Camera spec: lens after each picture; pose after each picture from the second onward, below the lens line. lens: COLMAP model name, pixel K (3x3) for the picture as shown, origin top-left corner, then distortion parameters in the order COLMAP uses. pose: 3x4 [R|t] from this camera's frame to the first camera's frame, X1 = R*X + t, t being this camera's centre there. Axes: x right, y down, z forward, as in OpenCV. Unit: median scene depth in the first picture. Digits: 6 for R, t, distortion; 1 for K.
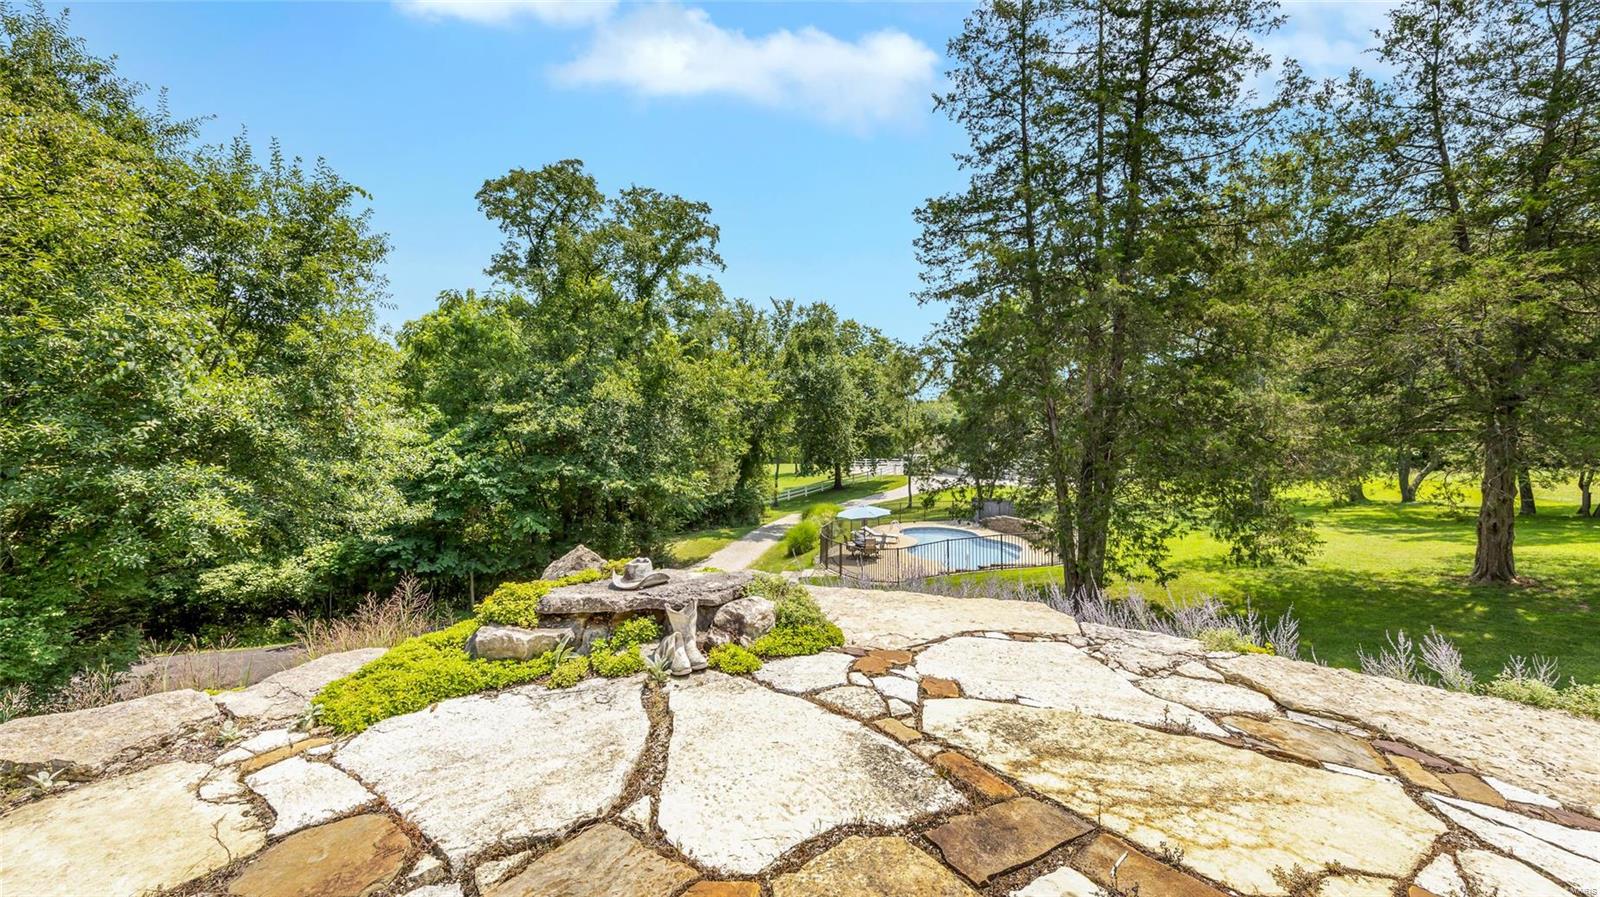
lens RADIAL K [[610.3, 0, 800.9], [0, 610.3, 443.6], [0, 0, 1]] dist [0.001071, 0.000118]
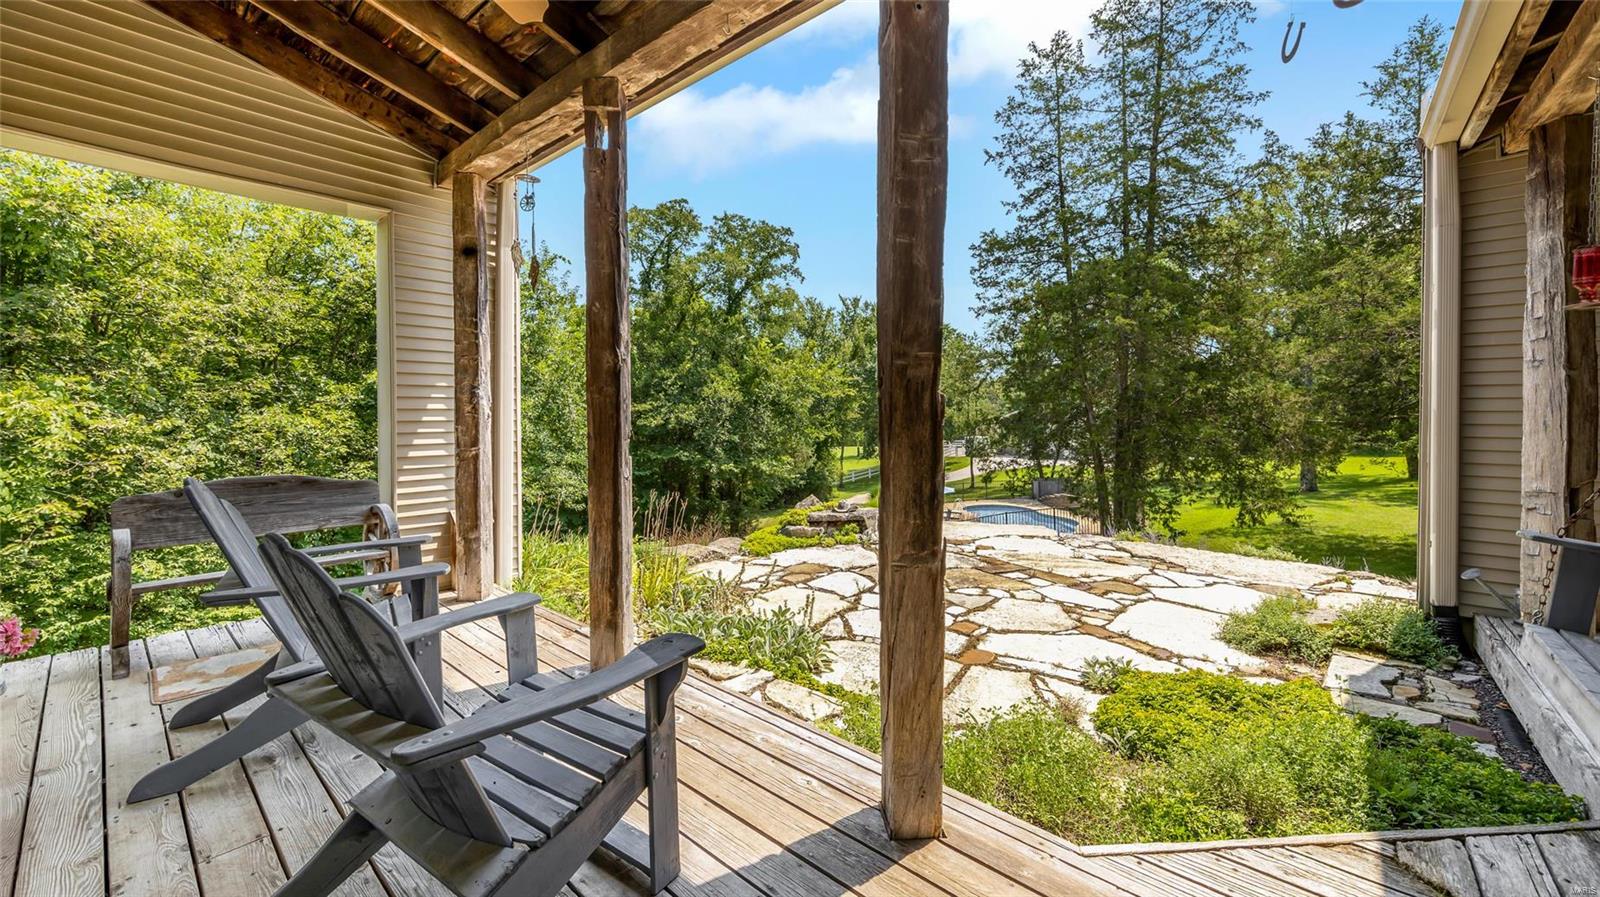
lens RADIAL K [[610.3, 0, 788.2], [0, 610.3, 420.7], [0, 0, 1]] dist [0.001071, 0.000118]
pose [[0.993259, -0.017942, -0.114519, -0.030990], [0.016932, 0.999809, -0.009787, -0.011208], [0.114673, 0.007782, 0.993373, -0.178222]]
